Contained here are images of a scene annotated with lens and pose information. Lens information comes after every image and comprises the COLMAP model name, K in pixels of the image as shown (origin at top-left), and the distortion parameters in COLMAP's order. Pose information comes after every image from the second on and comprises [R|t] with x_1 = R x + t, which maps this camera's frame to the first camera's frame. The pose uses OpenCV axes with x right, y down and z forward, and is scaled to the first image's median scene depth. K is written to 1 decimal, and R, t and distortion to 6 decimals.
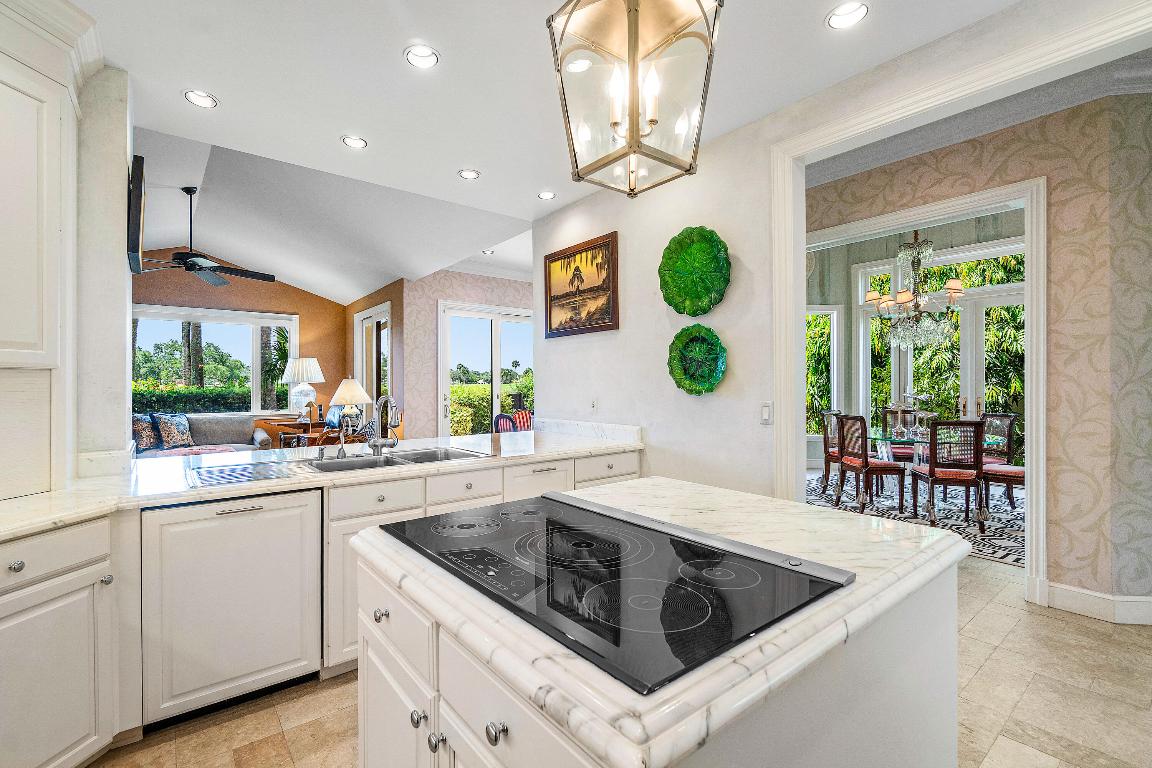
lens RADIAL K [[512.3, 0, 576.0], [0, 512.3, 384.0], [0, 0, 1]] dist [0.000120, -0.000025]
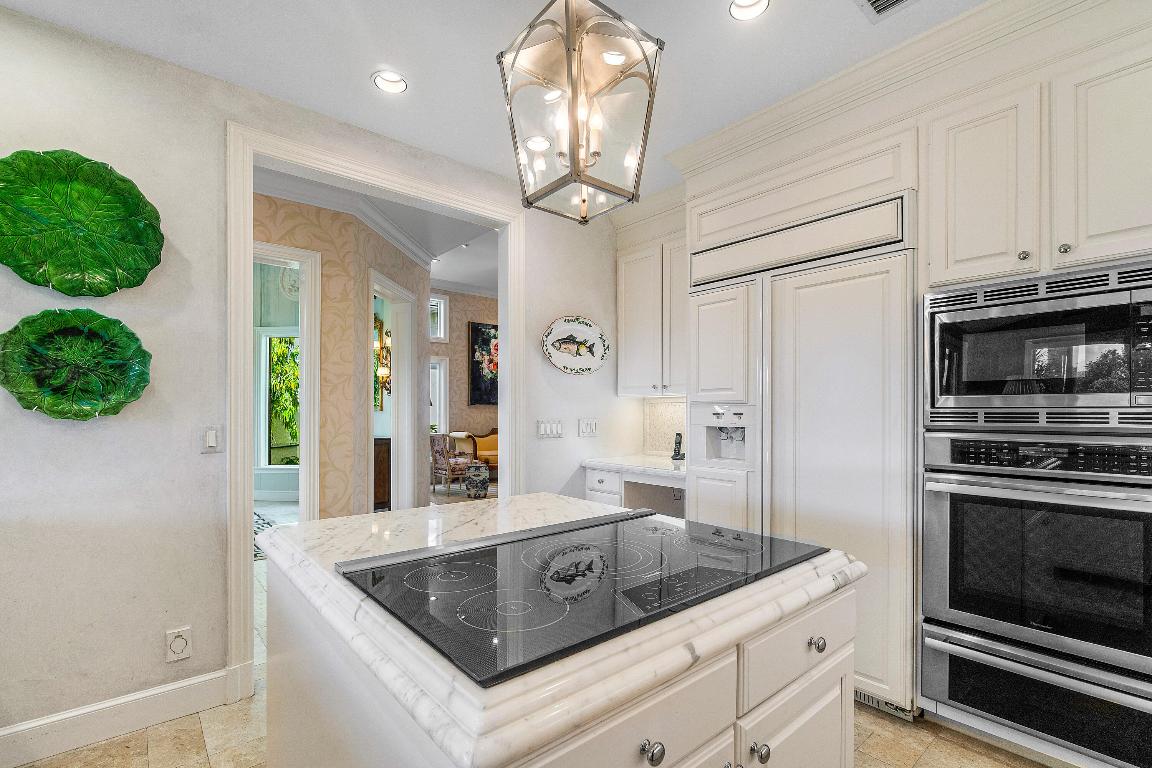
lens RADIAL K [[503.6, 0, 522.2], [0, 503.6, 414.6], [0, 0, 1]] dist [0.000674, 0.000065]
pose [[0.028214, -0.002315, 0.999599, -0.390523], [-0.000624, 0.999997, 0.002333, 0.014146], [-0.999602, -0.000690, 0.028212, 0.446355]]
